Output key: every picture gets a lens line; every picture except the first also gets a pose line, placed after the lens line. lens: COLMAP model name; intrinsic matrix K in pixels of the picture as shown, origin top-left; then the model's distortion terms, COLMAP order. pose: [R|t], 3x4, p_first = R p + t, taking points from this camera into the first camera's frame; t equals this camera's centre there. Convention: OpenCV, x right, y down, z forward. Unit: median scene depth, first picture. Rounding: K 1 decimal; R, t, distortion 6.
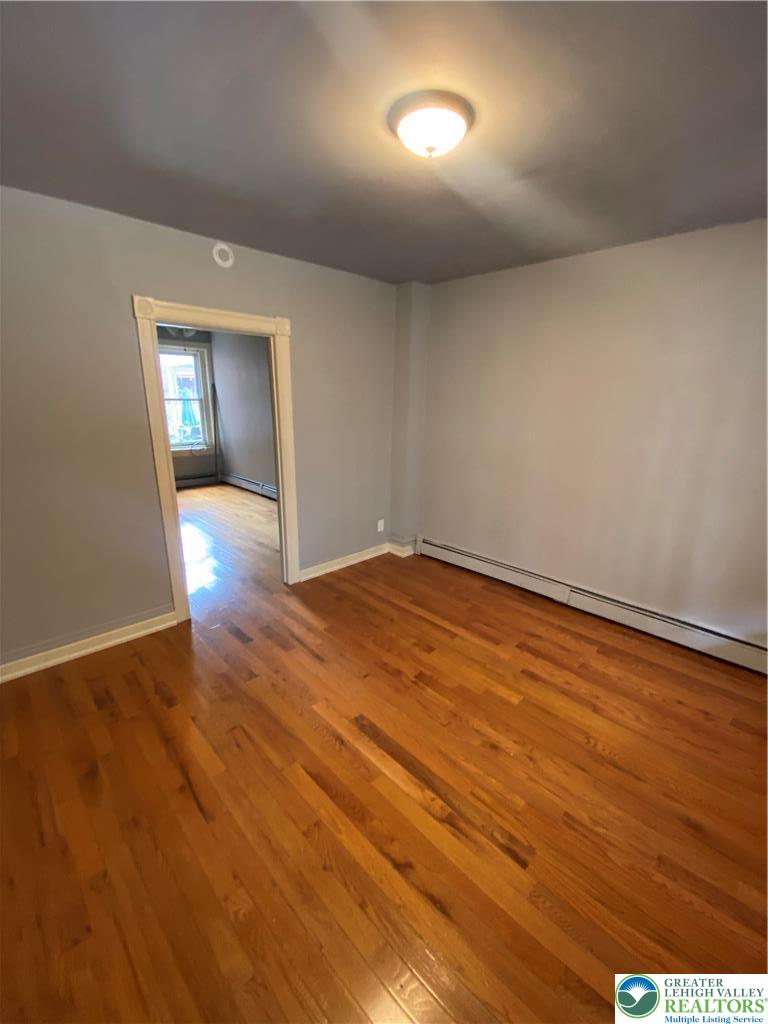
lens RADIAL K [[416.4, 0, 384.0], [0, 416.4, 512.0], [0, 0, 1]] dist [0.021842, -0.021527]
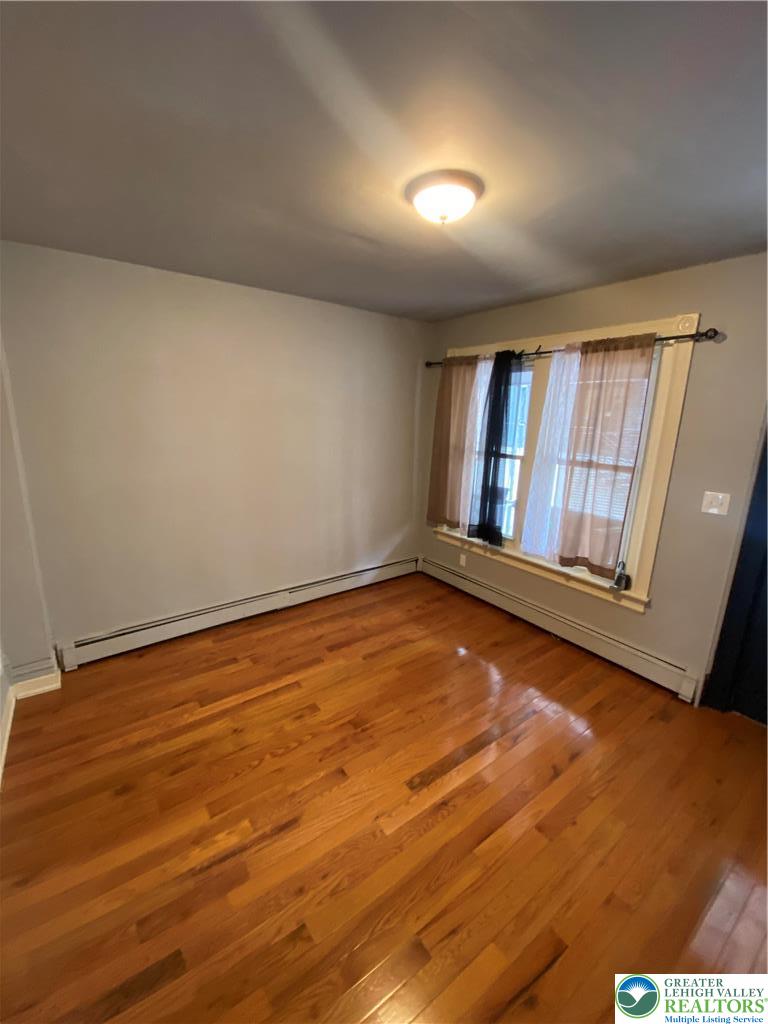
lens RADIAL K [[416.4, 0, 384.0], [0, 416.4, 512.0], [0, 0, 1]] dist [0.021842, -0.021527]
pose [[0.140539, -0.246594, 0.958874, -0.612804], [0.249224, 0.946112, 0.206784, -0.211038], [-0.958194, 0.209913, 0.194423, 0.579544]]
